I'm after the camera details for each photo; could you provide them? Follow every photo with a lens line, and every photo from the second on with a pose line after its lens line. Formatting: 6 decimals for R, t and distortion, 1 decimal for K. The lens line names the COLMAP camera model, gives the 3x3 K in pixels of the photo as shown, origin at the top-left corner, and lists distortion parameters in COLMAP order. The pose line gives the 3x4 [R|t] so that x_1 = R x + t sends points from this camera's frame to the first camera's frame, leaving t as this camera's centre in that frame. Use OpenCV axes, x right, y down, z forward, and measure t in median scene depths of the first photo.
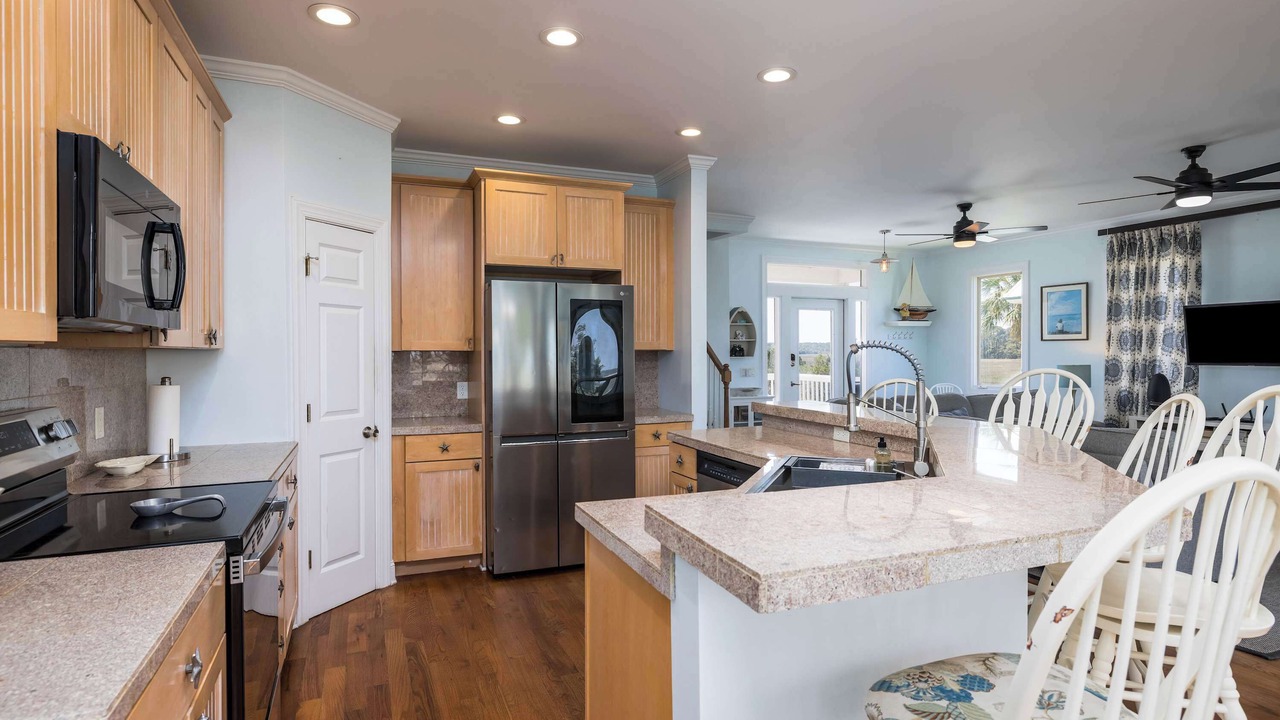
lens RADIAL K [[716.1, 0, 640.4], [0, 716.1, 354.2], [0, 0, 1]] dist [0.001082, -0.000101]
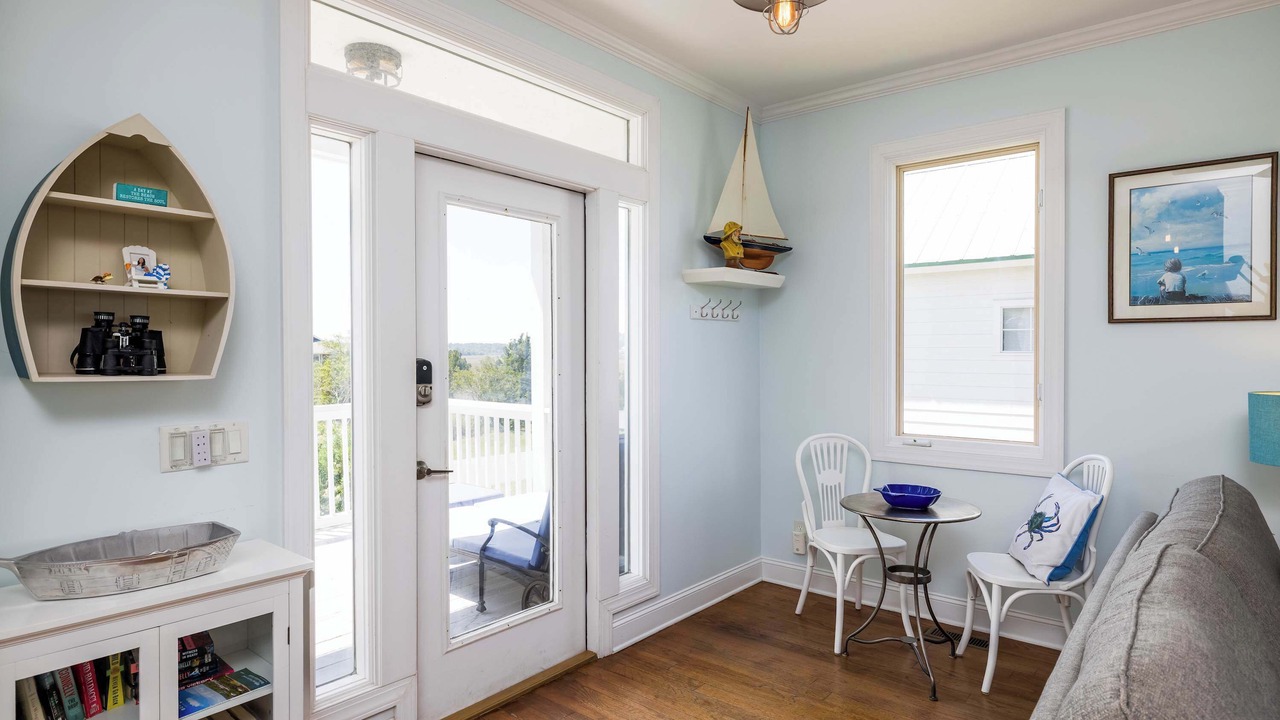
lens RADIAL K [[716.1, 0, 639.9], [0, 716.1, 357.4], [0, 0, 1]] dist [0.001082, -0.000101]
pose [[0.887069, -0.004850, 0.461612, 0.157348], [0.002848, 0.999983, 0.005034, -0.002865], [-0.461629, -0.003151, 0.887068, 0.706106]]
